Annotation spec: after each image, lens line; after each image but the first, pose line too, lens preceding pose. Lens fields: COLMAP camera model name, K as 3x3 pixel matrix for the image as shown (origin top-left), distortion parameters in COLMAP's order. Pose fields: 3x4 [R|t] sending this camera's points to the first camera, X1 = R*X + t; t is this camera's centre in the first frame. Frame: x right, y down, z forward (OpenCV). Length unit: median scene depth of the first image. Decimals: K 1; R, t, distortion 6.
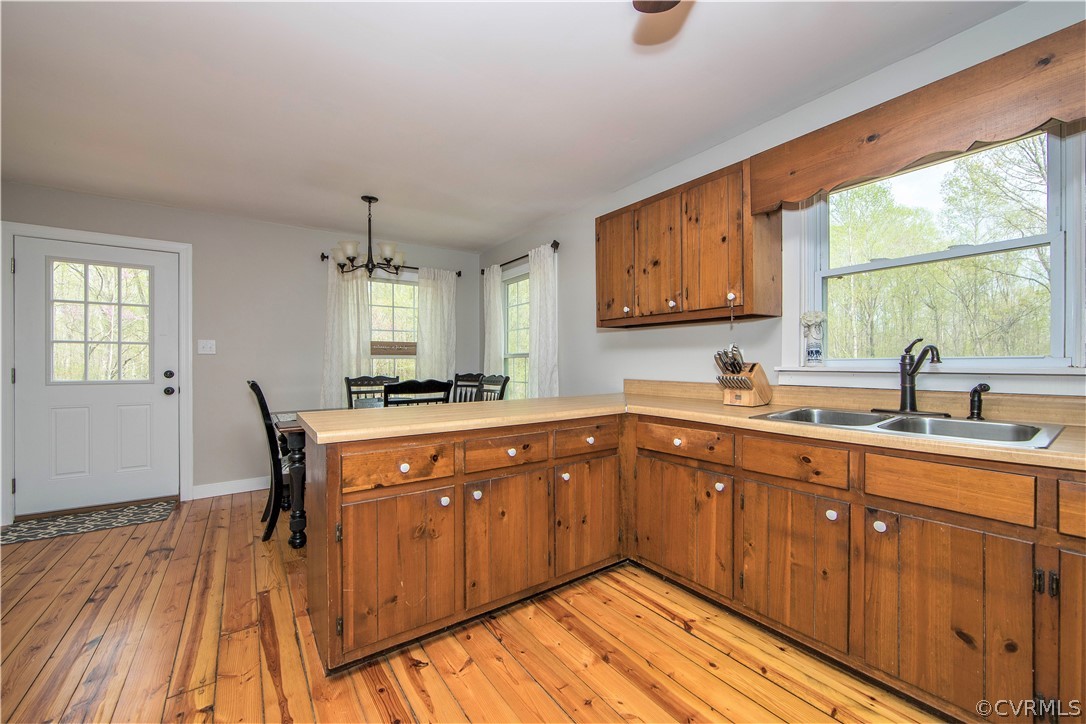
lens RADIAL K [[436.6, 0, 549.1], [0, 436.6, 365.5], [0, 0, 1]] dist [-0.004414, 0.001835]
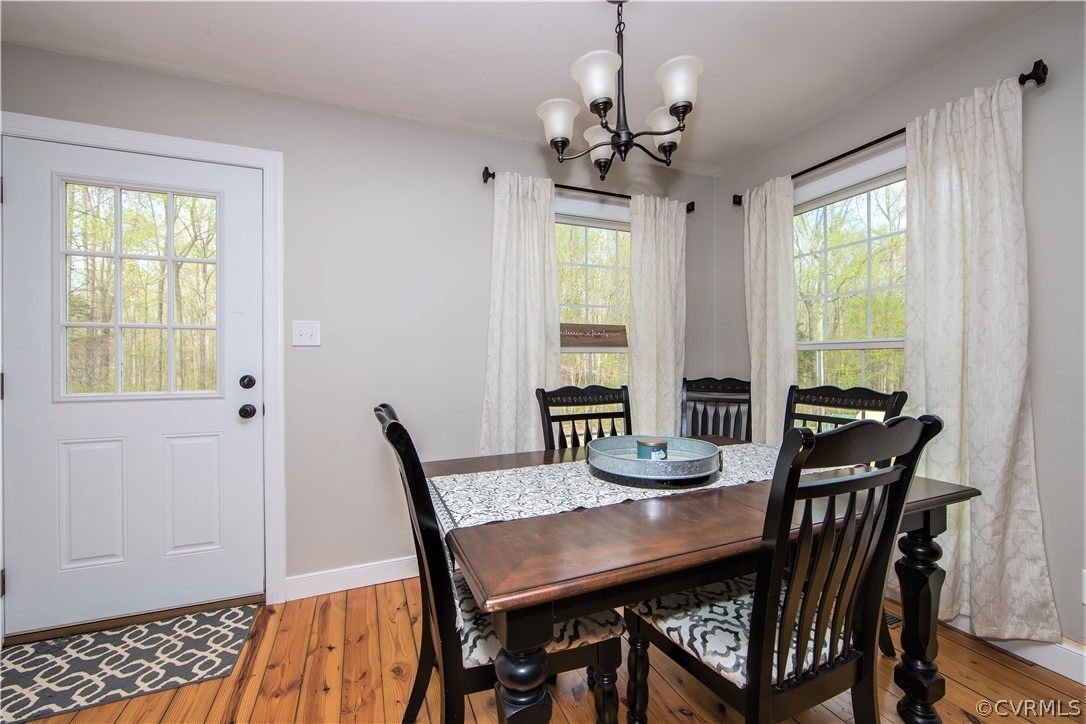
lens RADIAL K [[436.6, 0, 539.4], [0, 436.6, 362.5], [0, 0, 1]] dist [-0.004414, 0.001835]
pose [[0.975380, -0.000151, -0.220532, -0.354040], [0.001130, 0.999990, 0.004312, -0.006970], [0.220529, -0.004455, 0.975370, 0.498236]]
